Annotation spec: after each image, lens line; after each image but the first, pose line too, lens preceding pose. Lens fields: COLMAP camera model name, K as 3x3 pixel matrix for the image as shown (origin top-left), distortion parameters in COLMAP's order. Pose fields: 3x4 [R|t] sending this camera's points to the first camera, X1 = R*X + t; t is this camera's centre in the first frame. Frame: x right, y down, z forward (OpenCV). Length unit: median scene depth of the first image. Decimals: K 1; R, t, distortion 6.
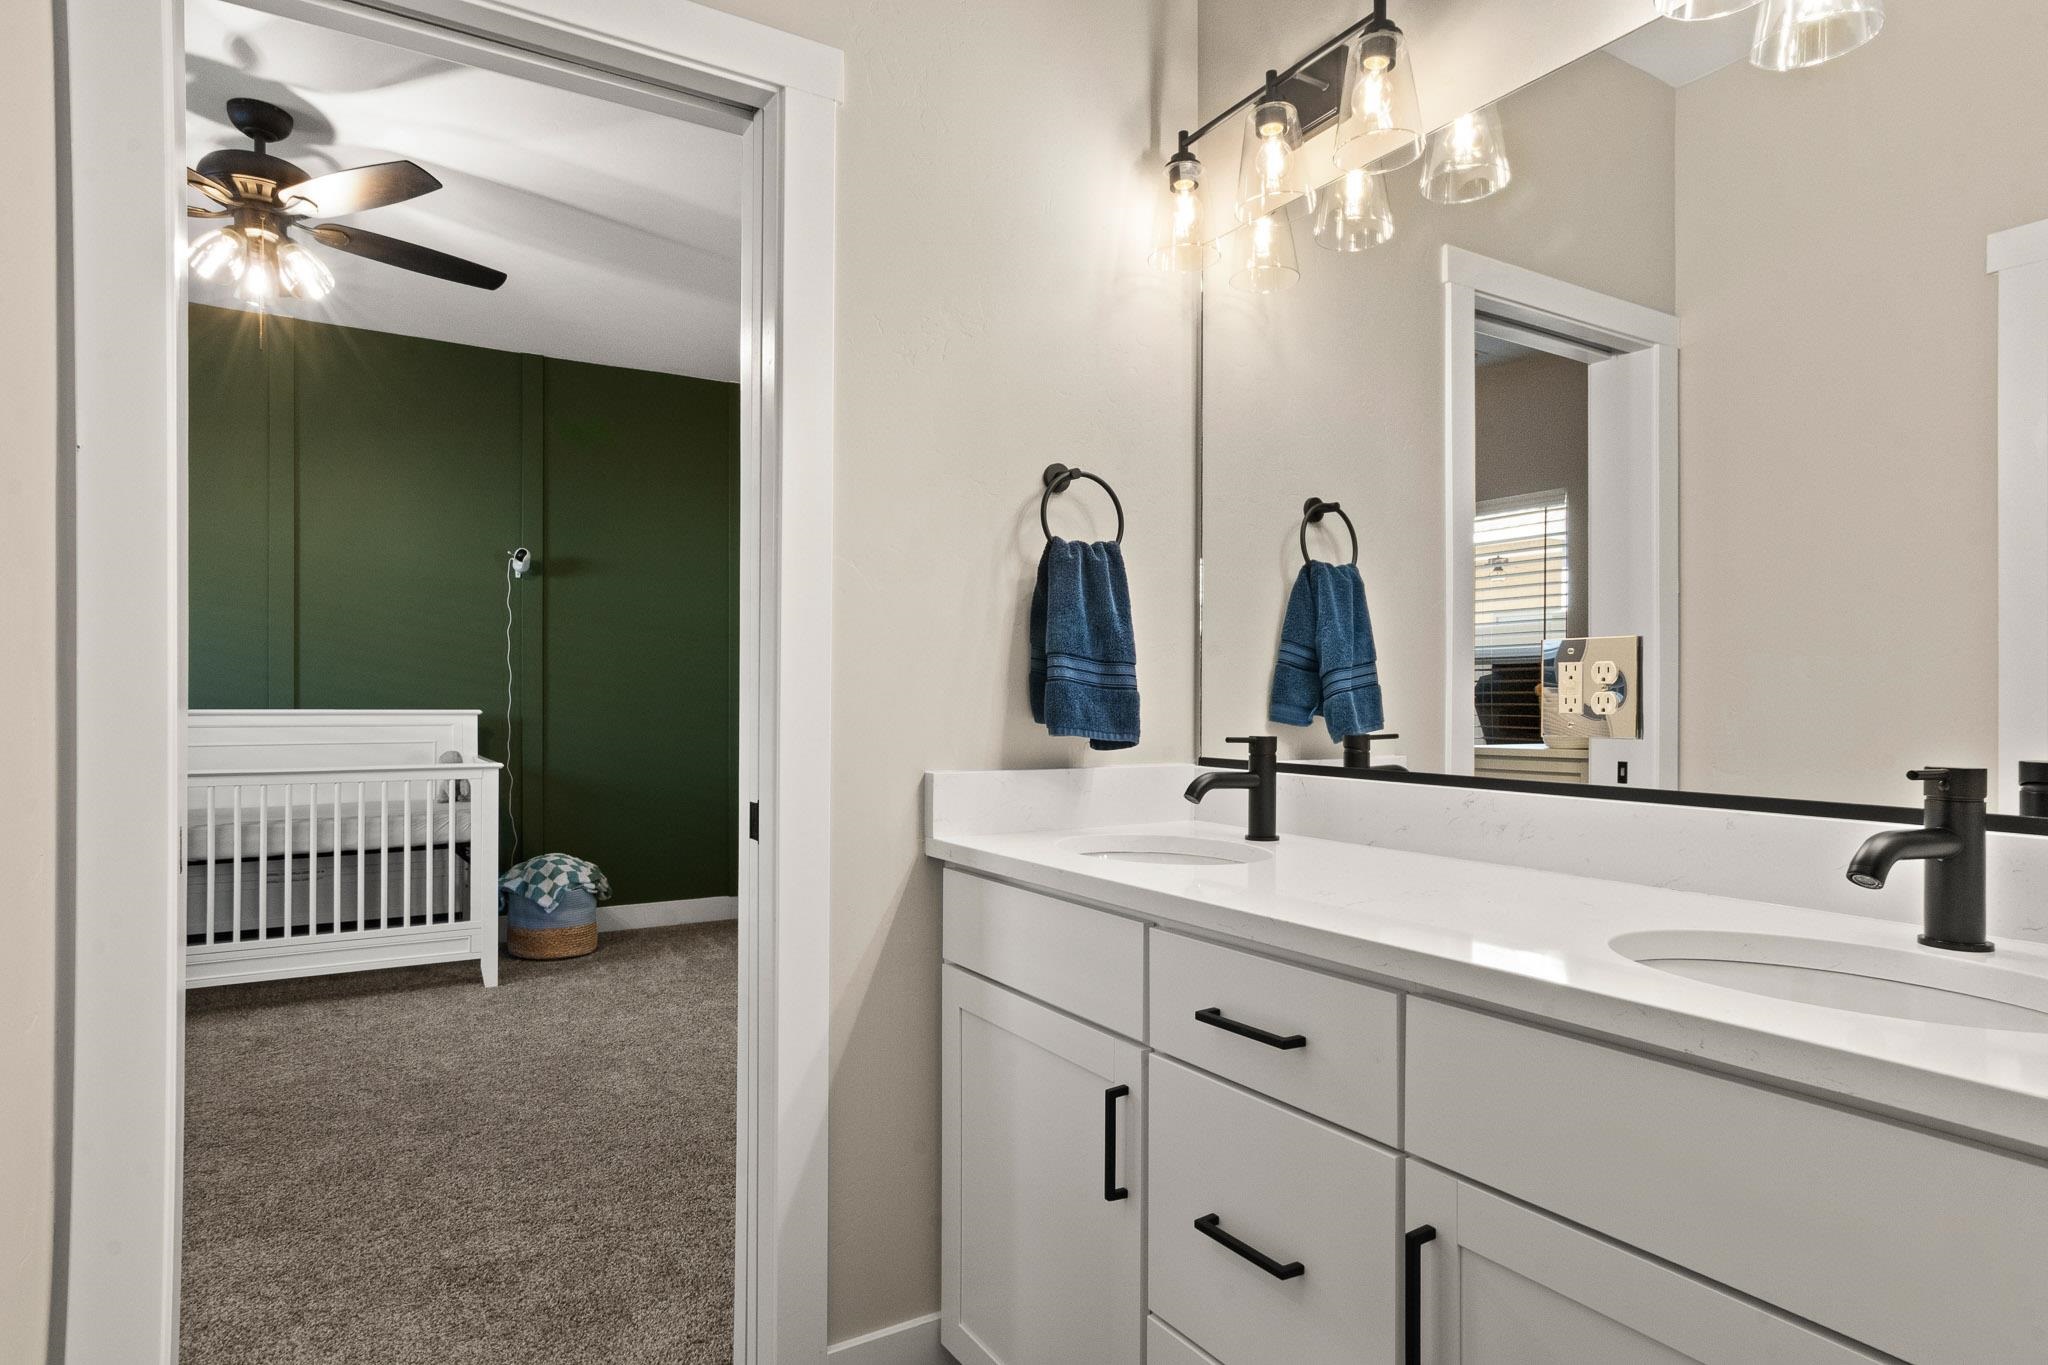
lens RADIAL K [[1138.2, 0, 1006.8], [0, 1138.2, 687.4], [0, 0, 1]] dist [0.003887, 0.007806]
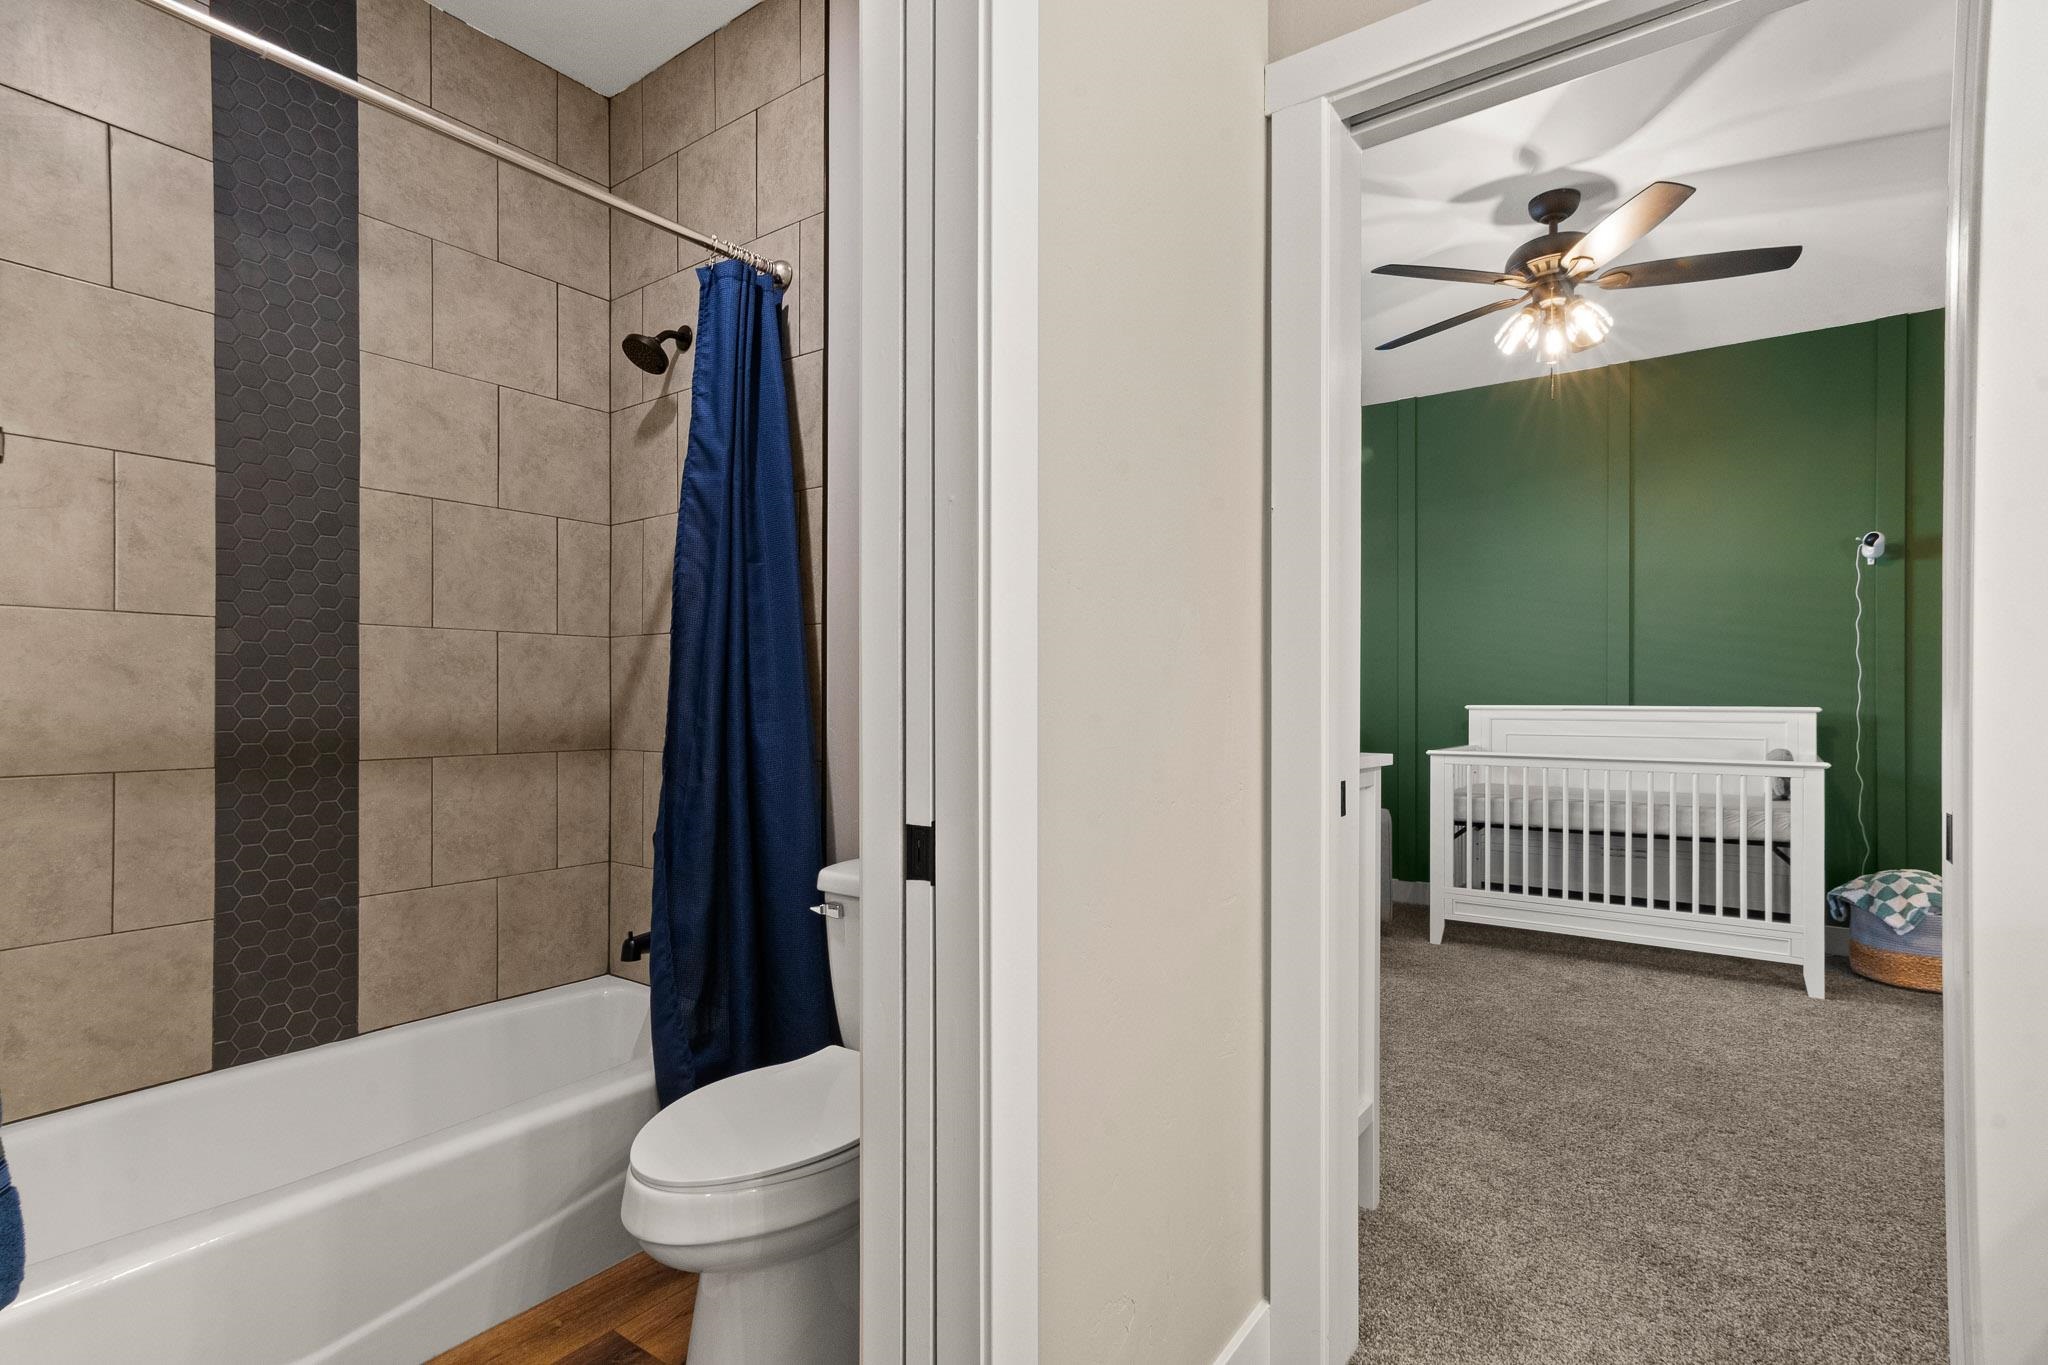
lens RADIAL K [[992.7, 0, 1015.6], [0, 992.7, 700.7], [0, 0, 1]] dist [0.003776, 0.004290]
pose [[0.377092, 0.001479, -0.926175, 0.072883], [0.009230, 0.999943, 0.005355, 0.003994], [0.926130, -0.010568, 0.377057, 0.073079]]
